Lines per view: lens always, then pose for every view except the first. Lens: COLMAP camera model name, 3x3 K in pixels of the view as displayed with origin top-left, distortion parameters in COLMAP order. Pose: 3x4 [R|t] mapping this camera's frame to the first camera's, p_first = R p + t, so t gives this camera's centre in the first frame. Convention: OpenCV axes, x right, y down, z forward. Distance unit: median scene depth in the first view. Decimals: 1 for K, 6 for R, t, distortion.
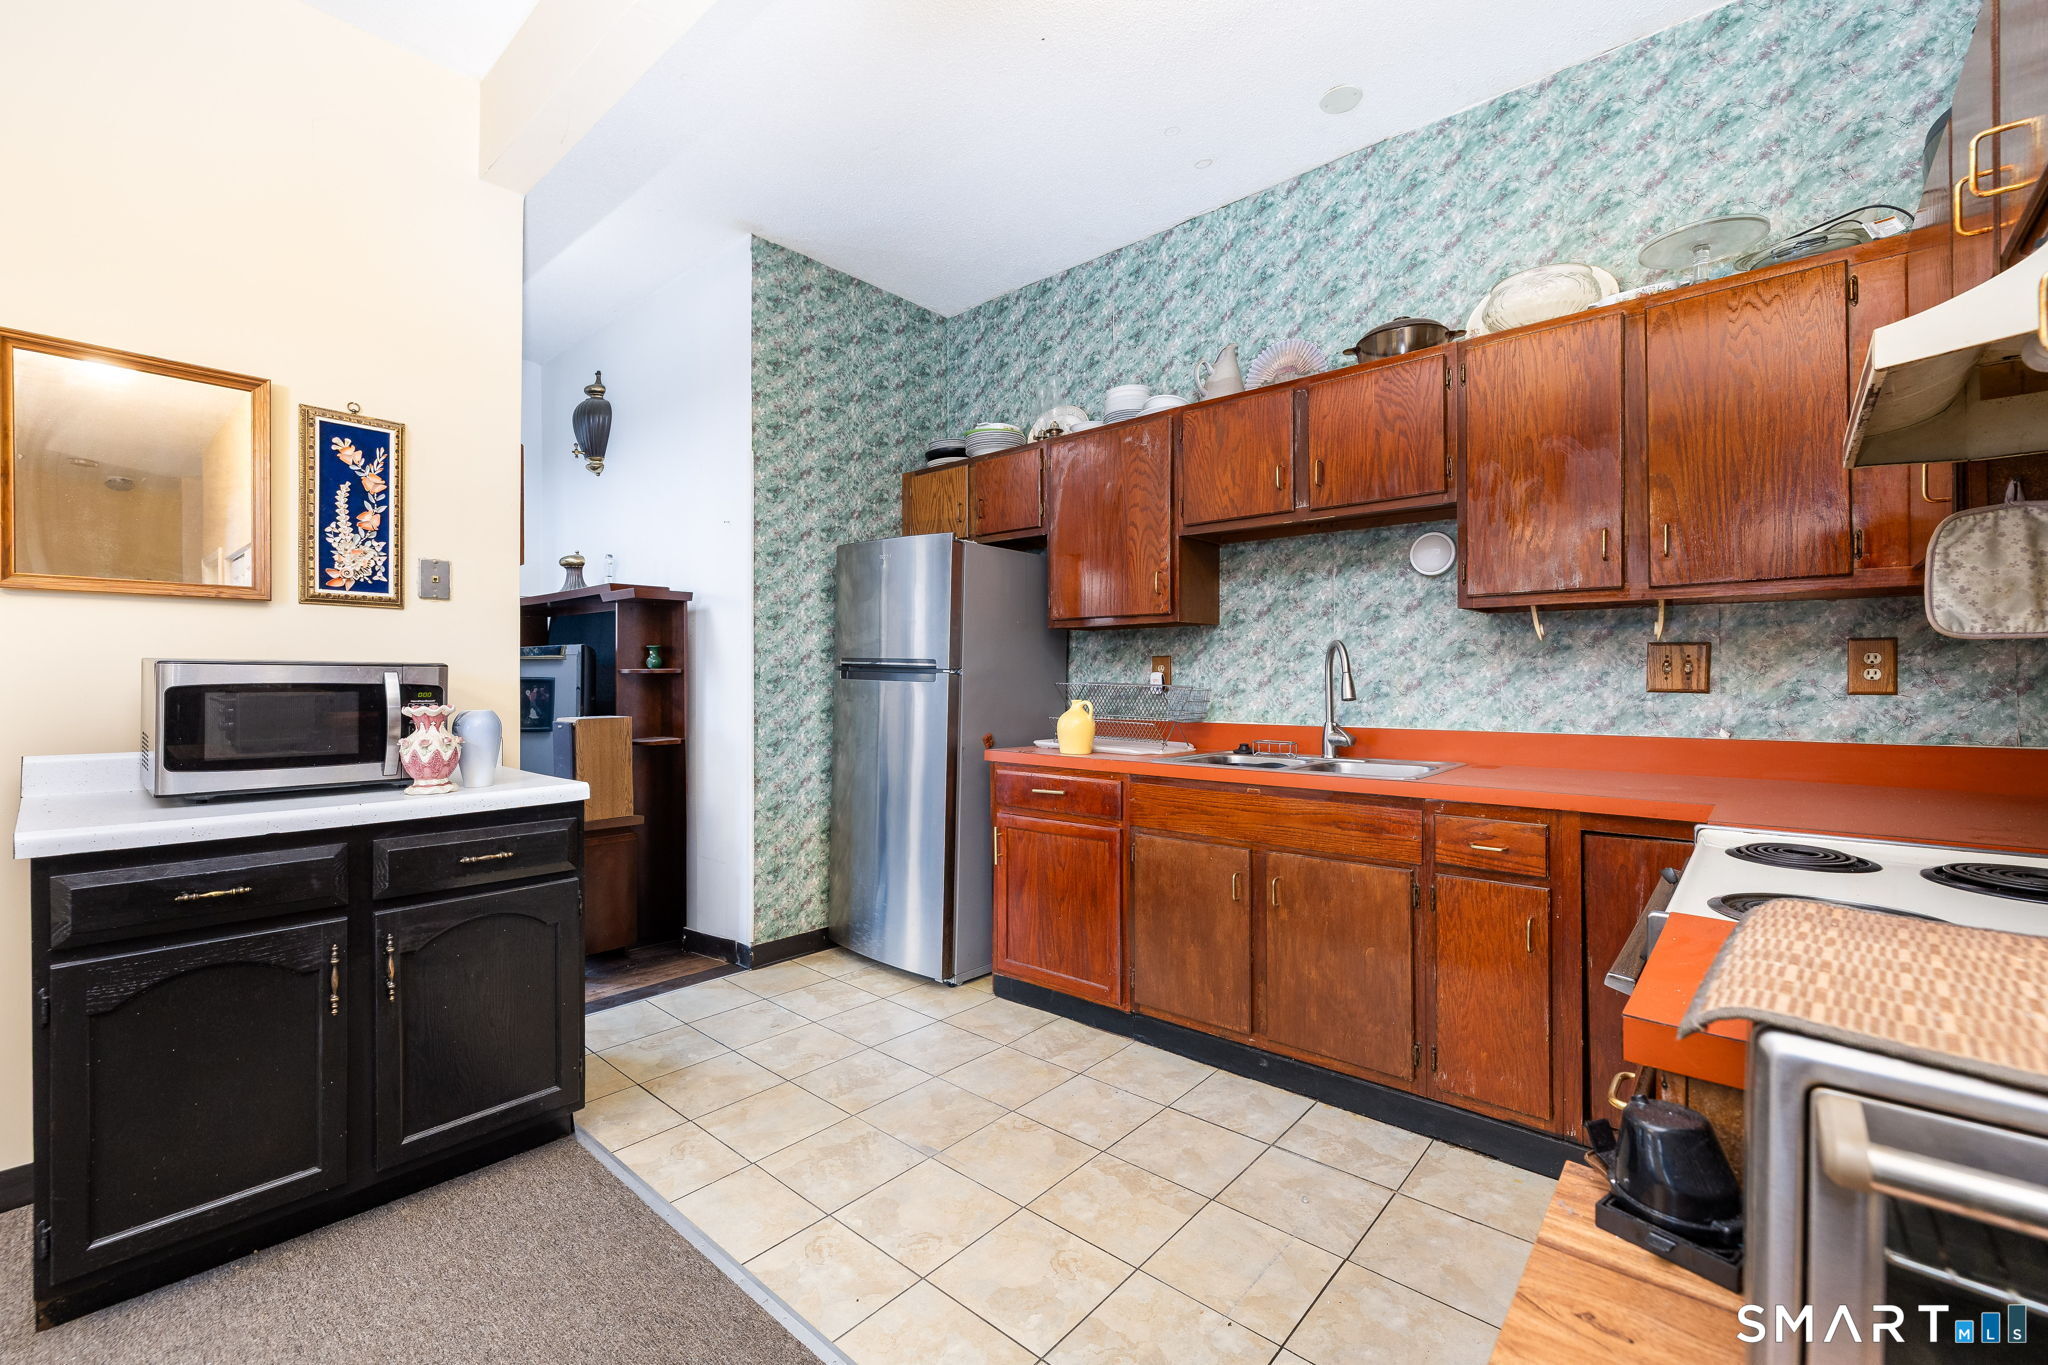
lens RADIAL K [[862.2, 0, 1025.7], [0, 862.2, 678.7], [0, 0, 1]] dist [0.000808, 0.000147]
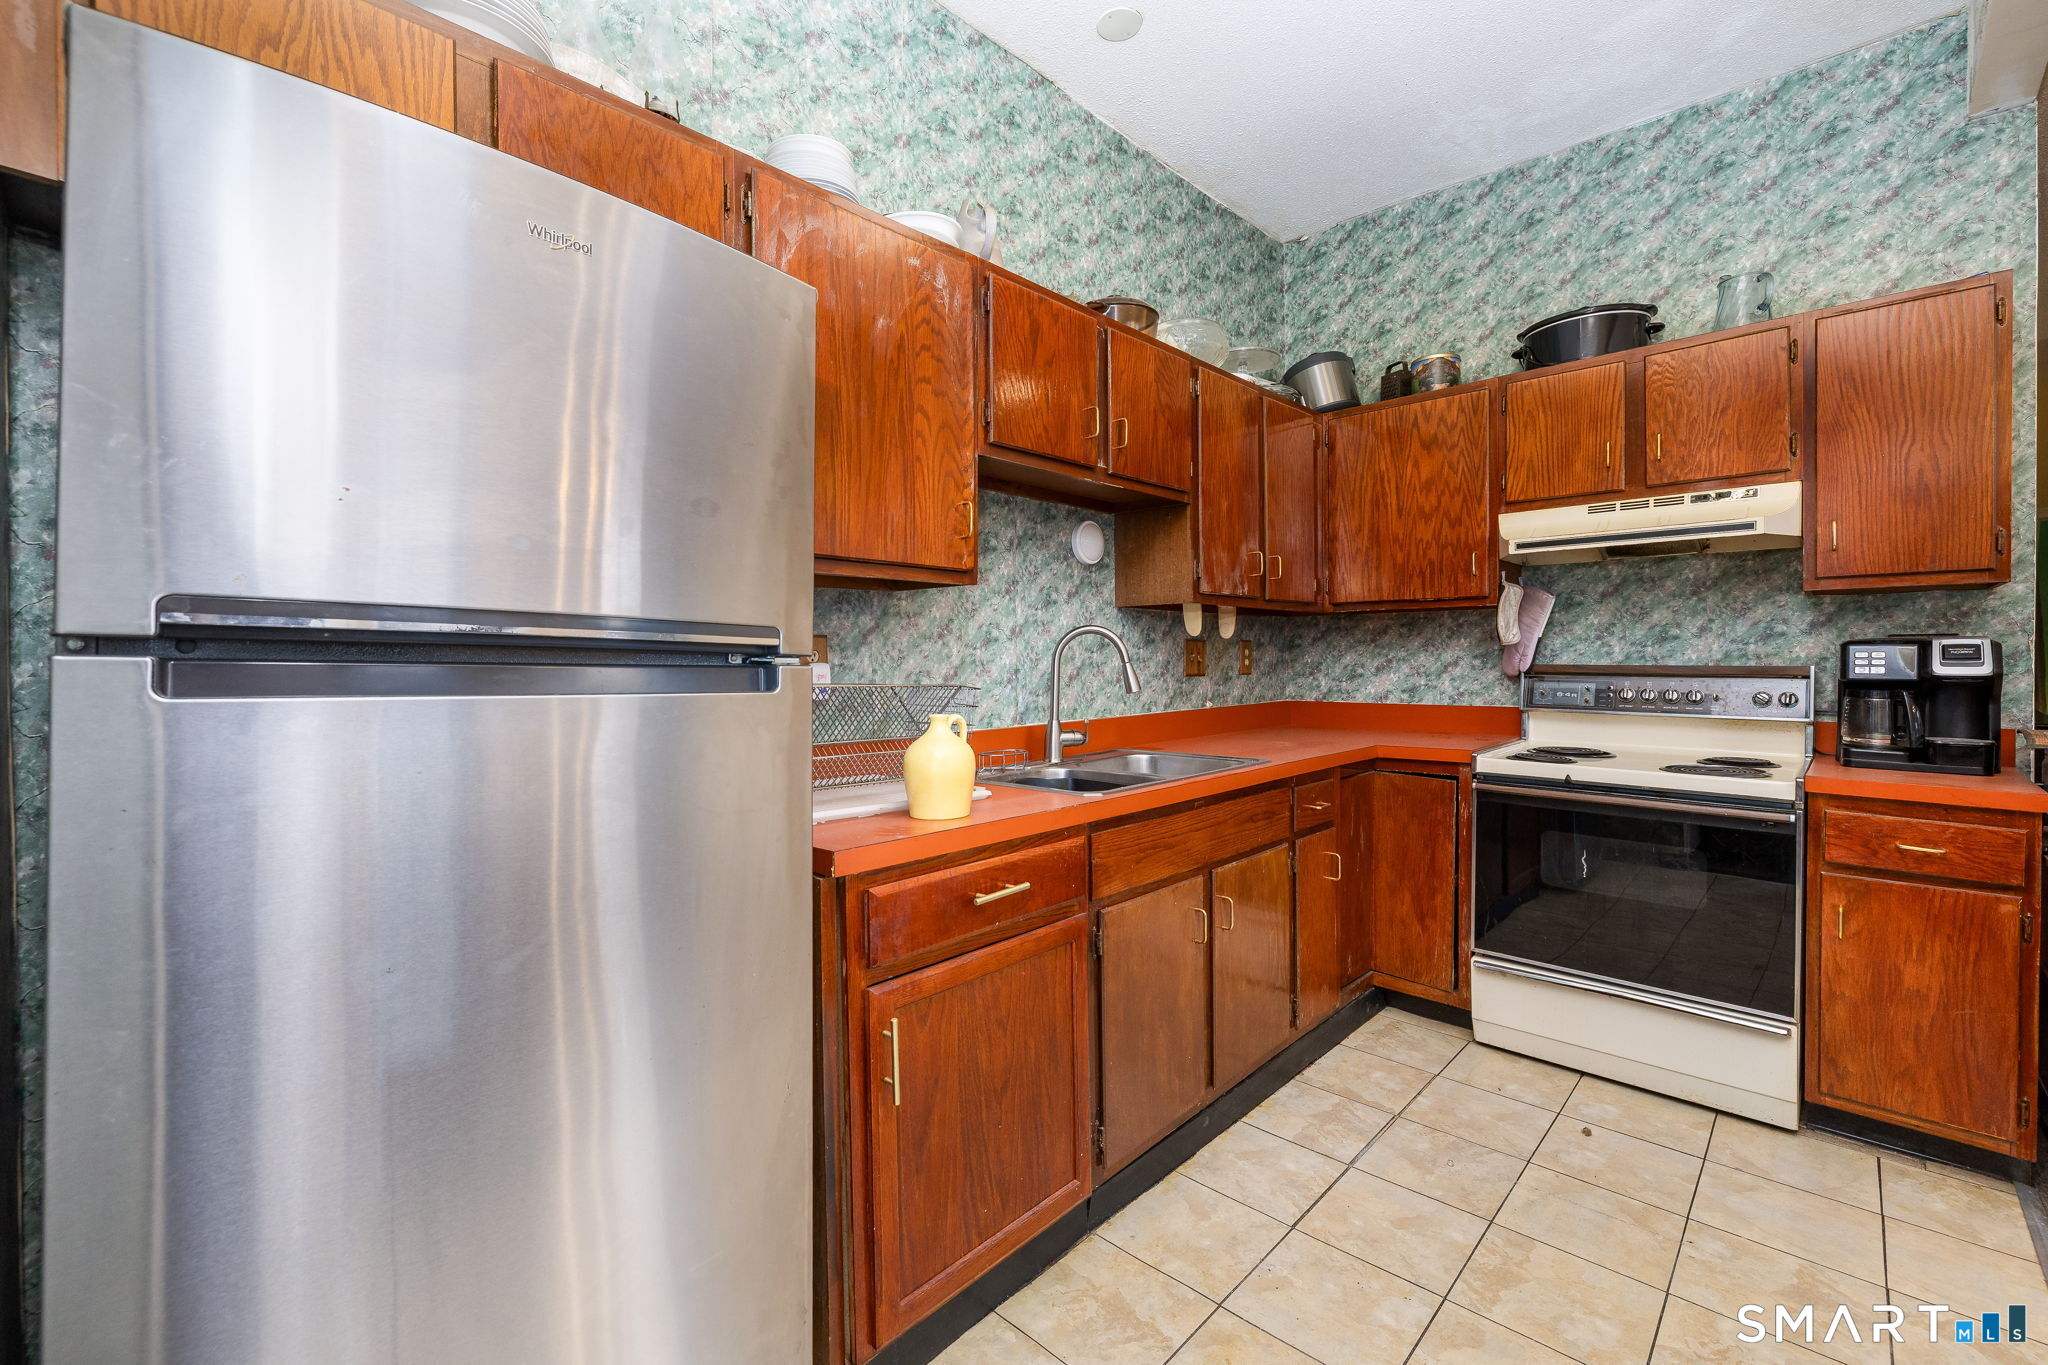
lens RADIAL K [[862.2, 0, 1018.3], [0, 862.2, 669.1], [0, 0, 1]] dist [0.000808, 0.000147]
pose [[0.048600, -0.007728, 0.998788, -0.543564], [0.011584, 0.999907, 0.007173, -0.007413], [-0.998751, 0.011222, 0.048685, 1.070888]]
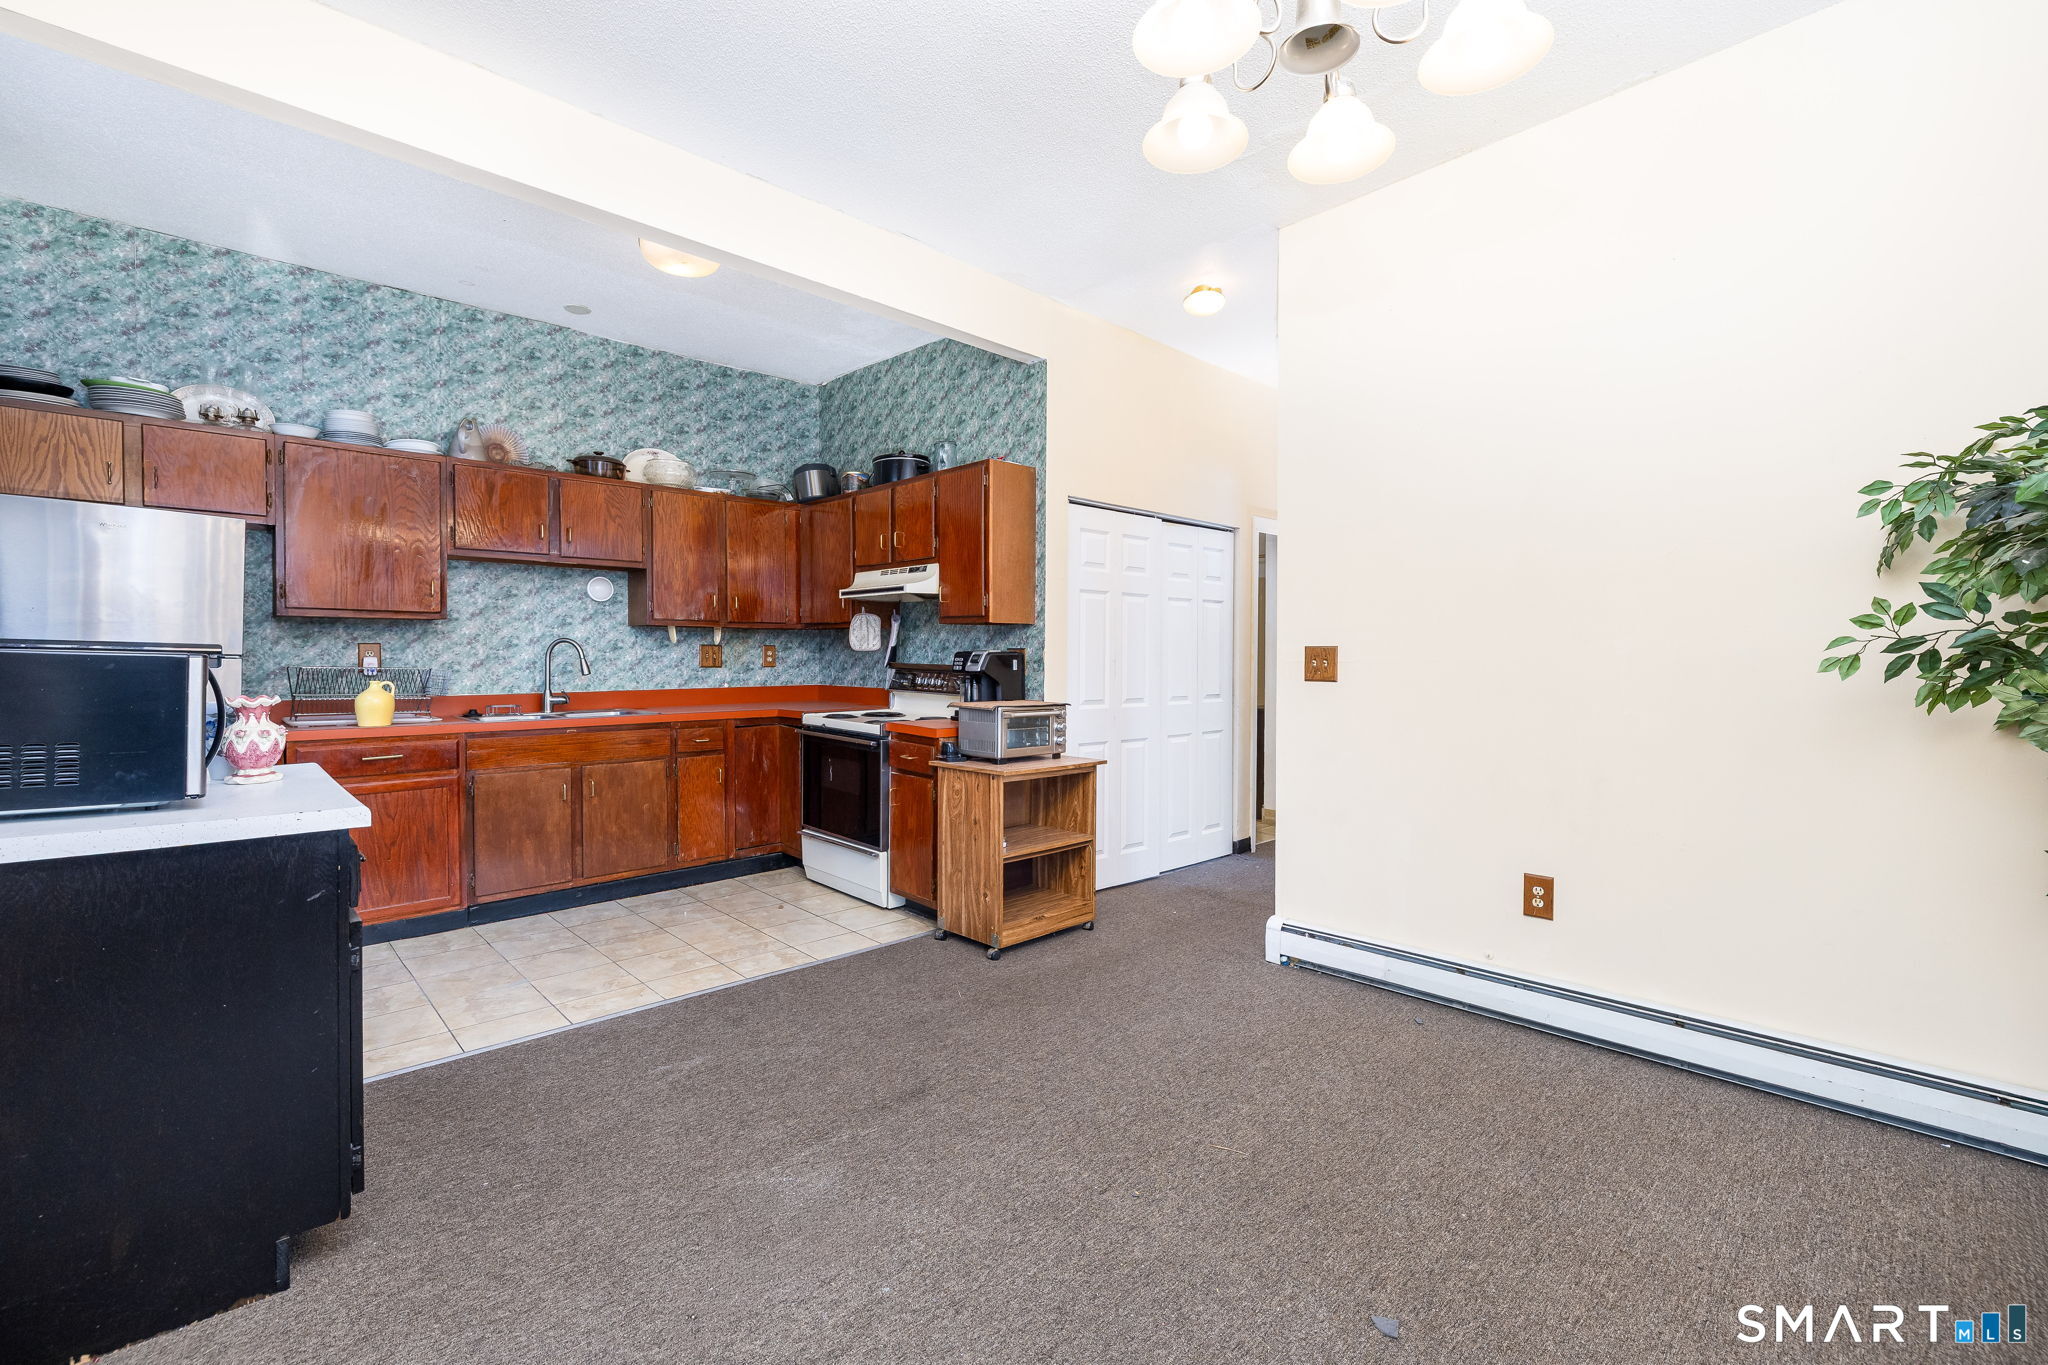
lens RADIAL K [[862.2, 0, 1028.4], [0, 862.2, 674.0], [0, 0, 1]] dist [0.000808, 0.000147]
pose [[0.087258, -0.021281, 0.995958, -1.212403], [-0.001823, 0.999767, 0.021522, -0.014360], [-0.996184, -0.003693, 0.087199, -0.001814]]
